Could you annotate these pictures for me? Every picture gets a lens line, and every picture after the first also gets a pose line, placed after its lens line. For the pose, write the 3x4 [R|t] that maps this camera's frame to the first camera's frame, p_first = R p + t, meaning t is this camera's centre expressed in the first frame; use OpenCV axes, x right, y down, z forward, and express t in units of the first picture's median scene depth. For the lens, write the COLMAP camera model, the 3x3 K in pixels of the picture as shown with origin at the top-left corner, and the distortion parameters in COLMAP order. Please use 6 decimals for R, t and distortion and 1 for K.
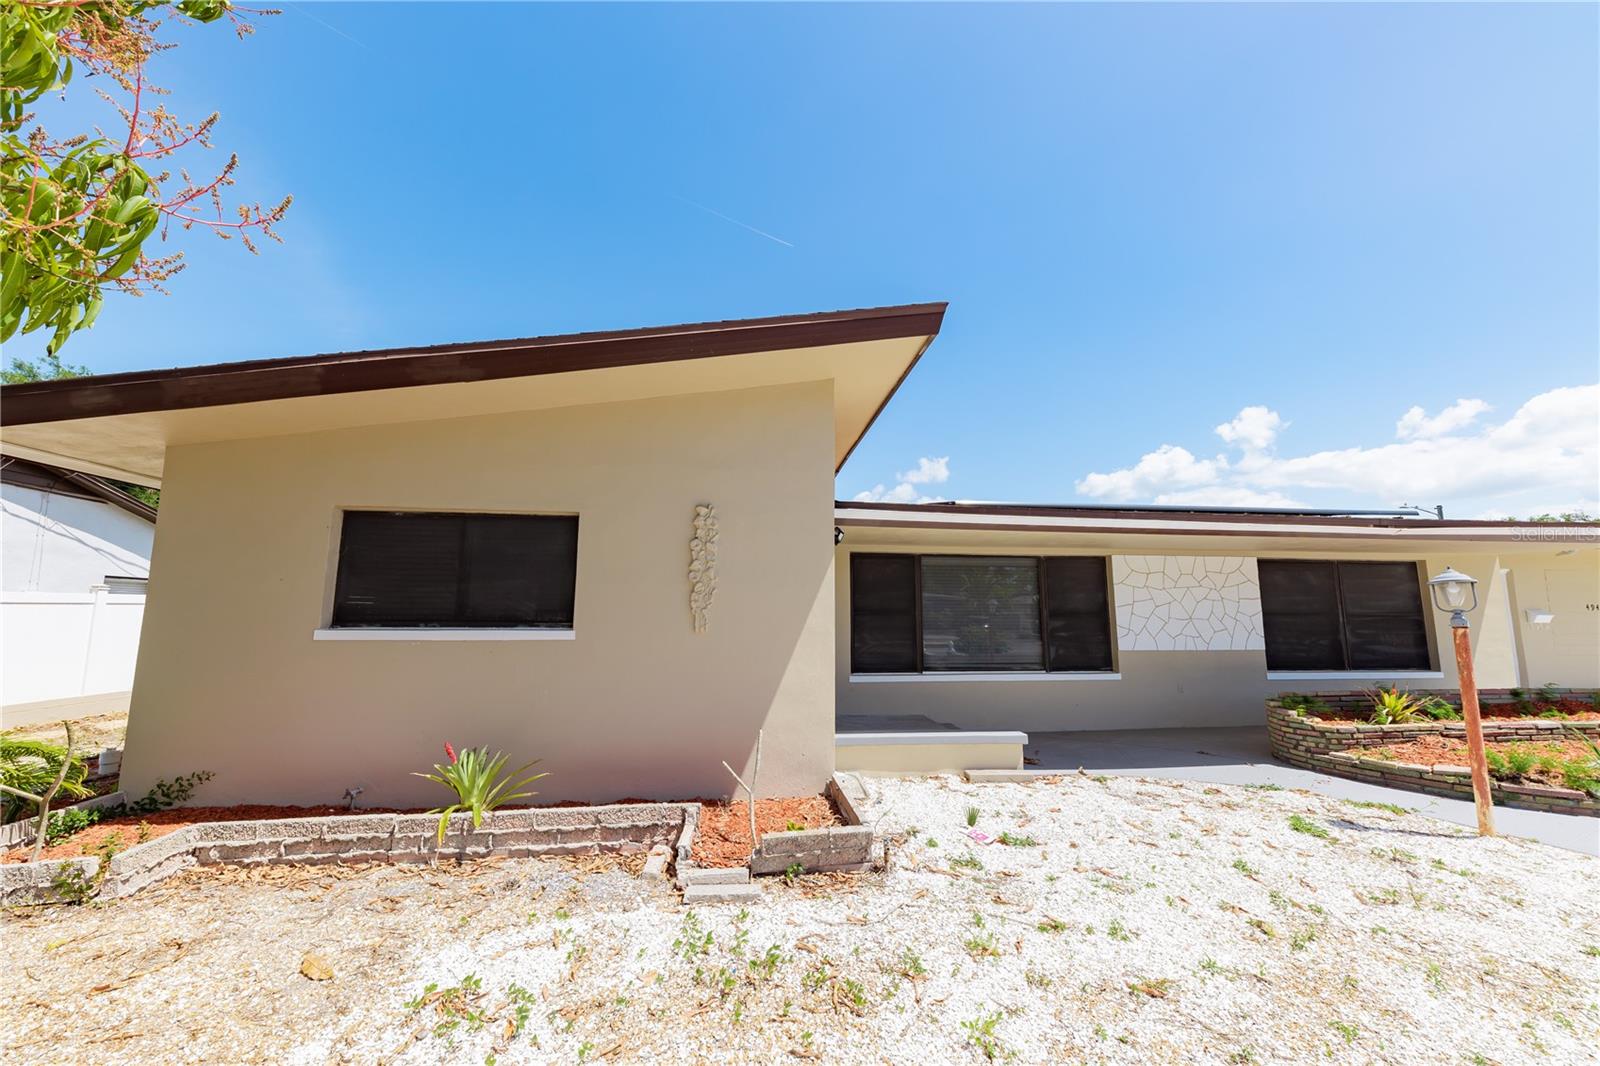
lens RADIAL K [[554.1, 0, 798.0], [0, 554.1, 545.8], [0, 0, 1]] dist [0.012308, -0.004281]
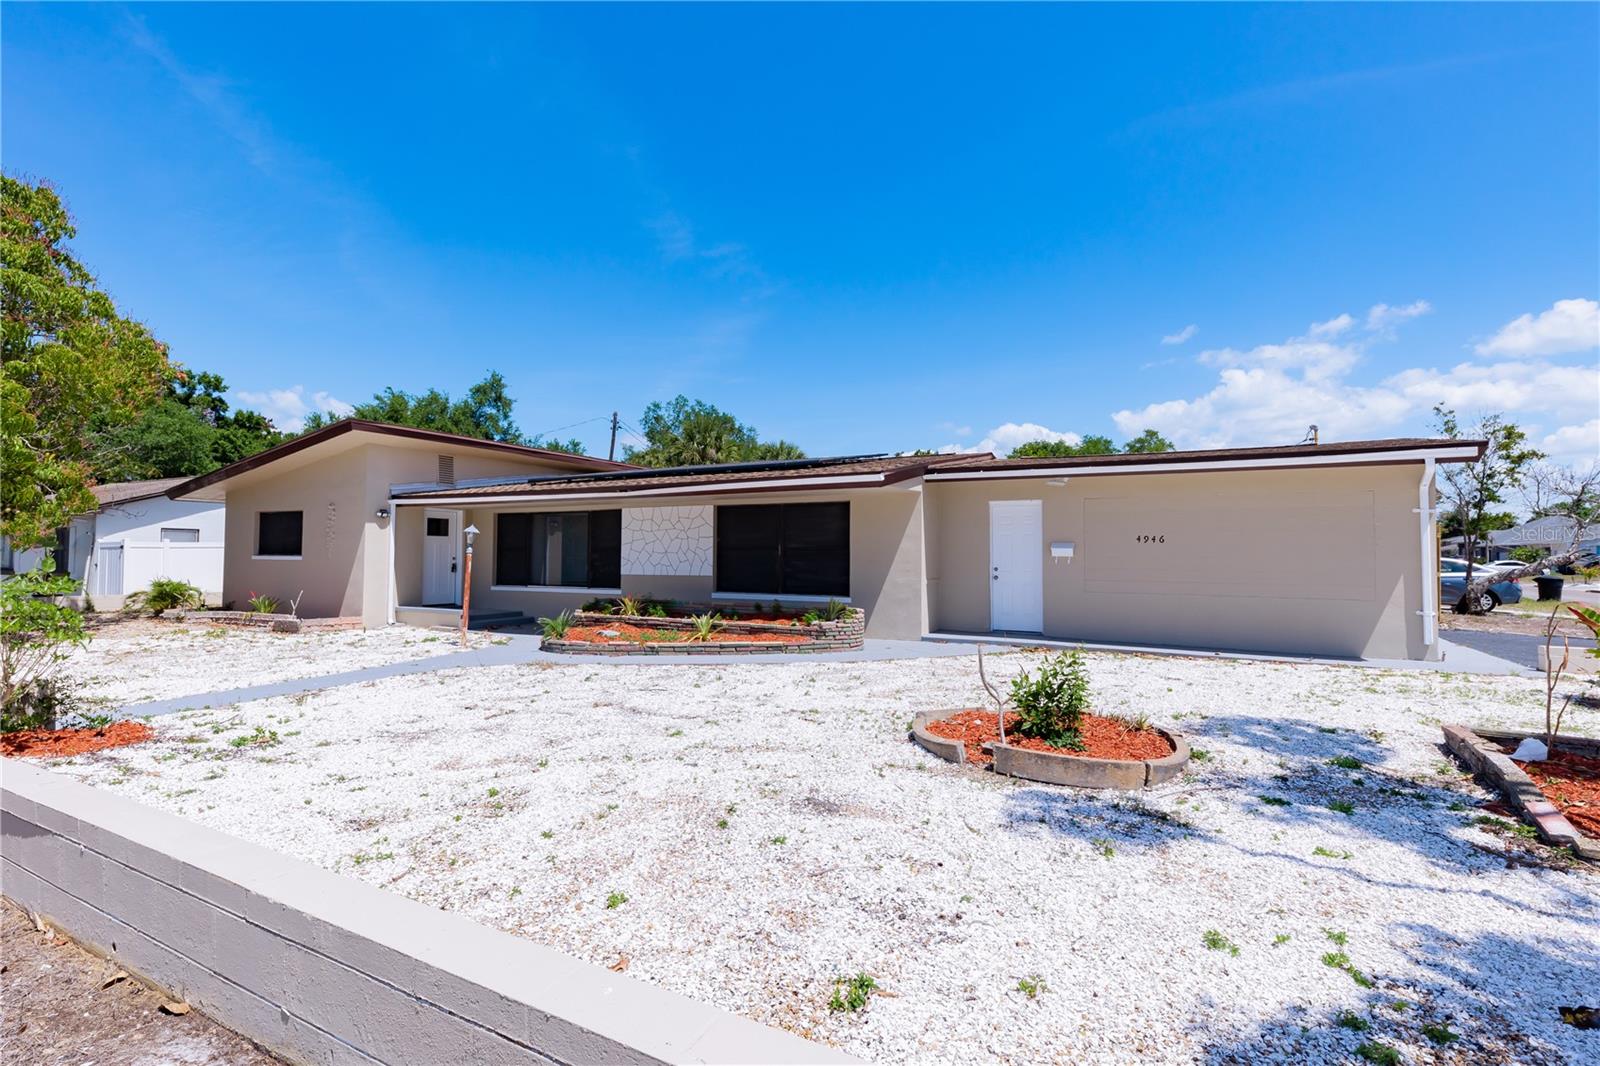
lens RADIAL K [[751.4, 0, 789.7], [0, 751.4, 525.6], [0, 0, 1]] dist [0.024650, -0.015599]
pose [[0.819980, -0.025261, -0.571834, 2.251522], [0.069315, 0.996056, 0.055393, -0.018227], [0.568179, -0.085058, 0.818497, -0.377700]]
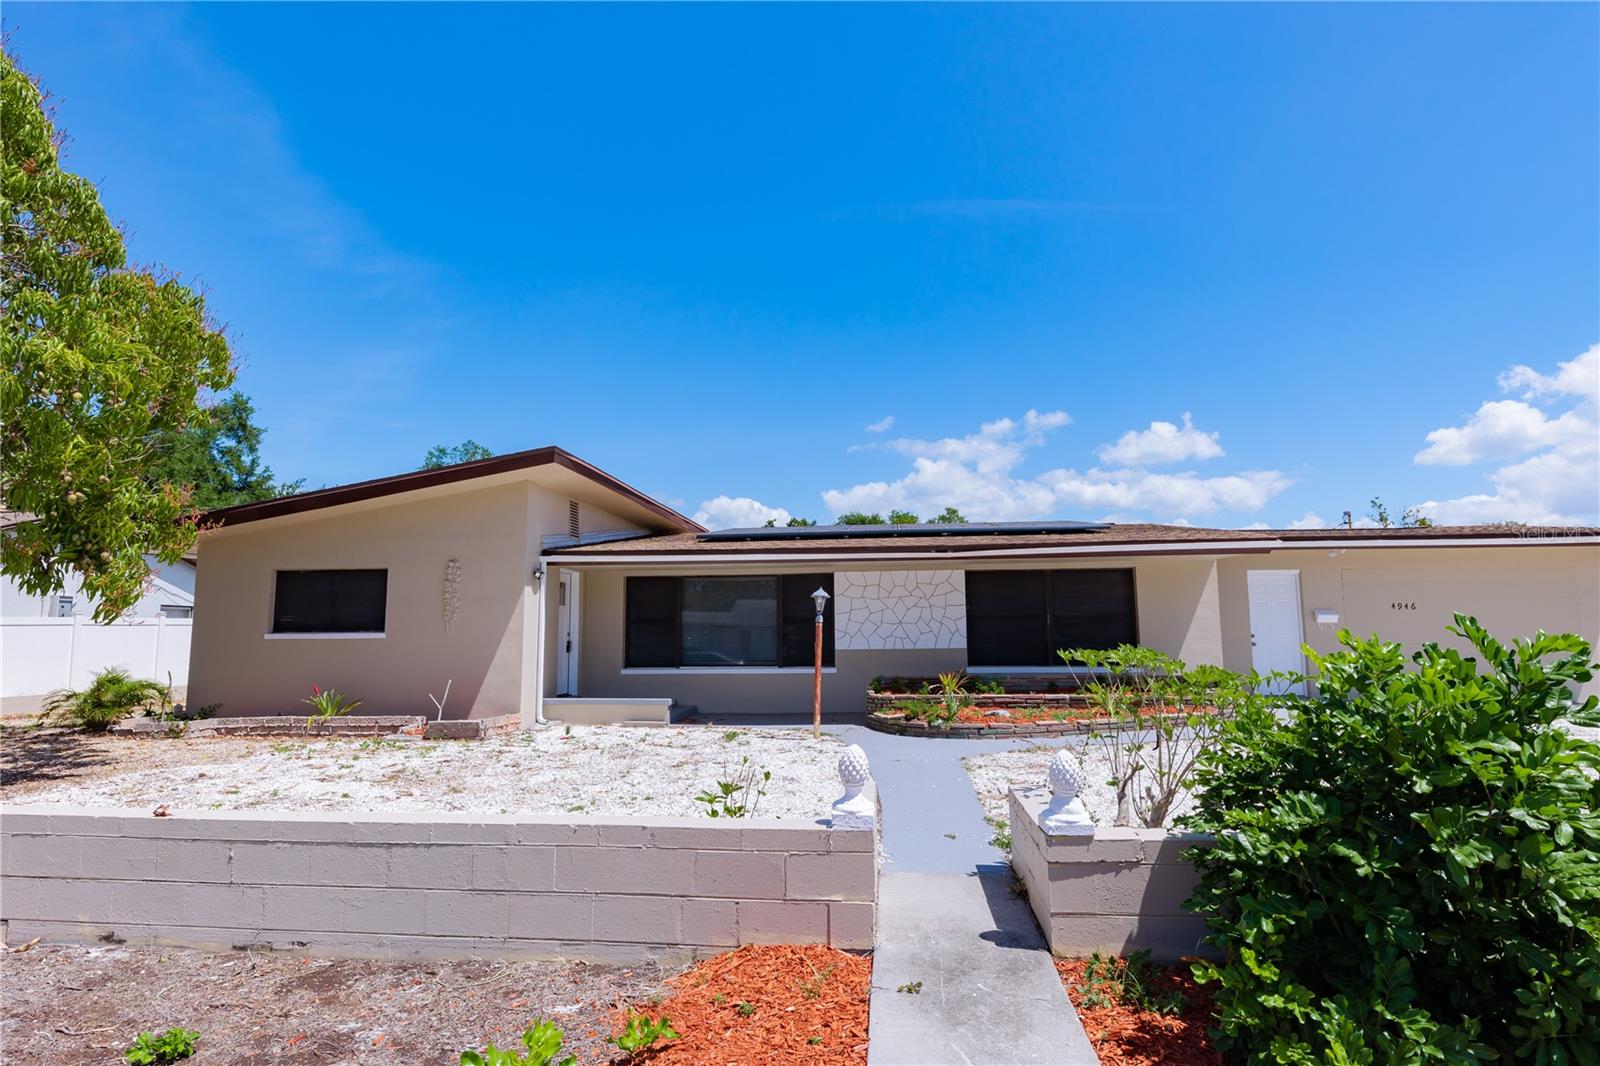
lens RADIAL K [[813.8, 0, 806.4], [0, 813.8, 541.5], [0, 0, 1]] dist [0.002581, -0.000841]
pose [[0.977686, -0.037365, -0.206721, 0.979511], [0.038860, 0.999240, 0.003173, -0.066191], [0.206445, -0.011135, 0.978395, -0.859778]]
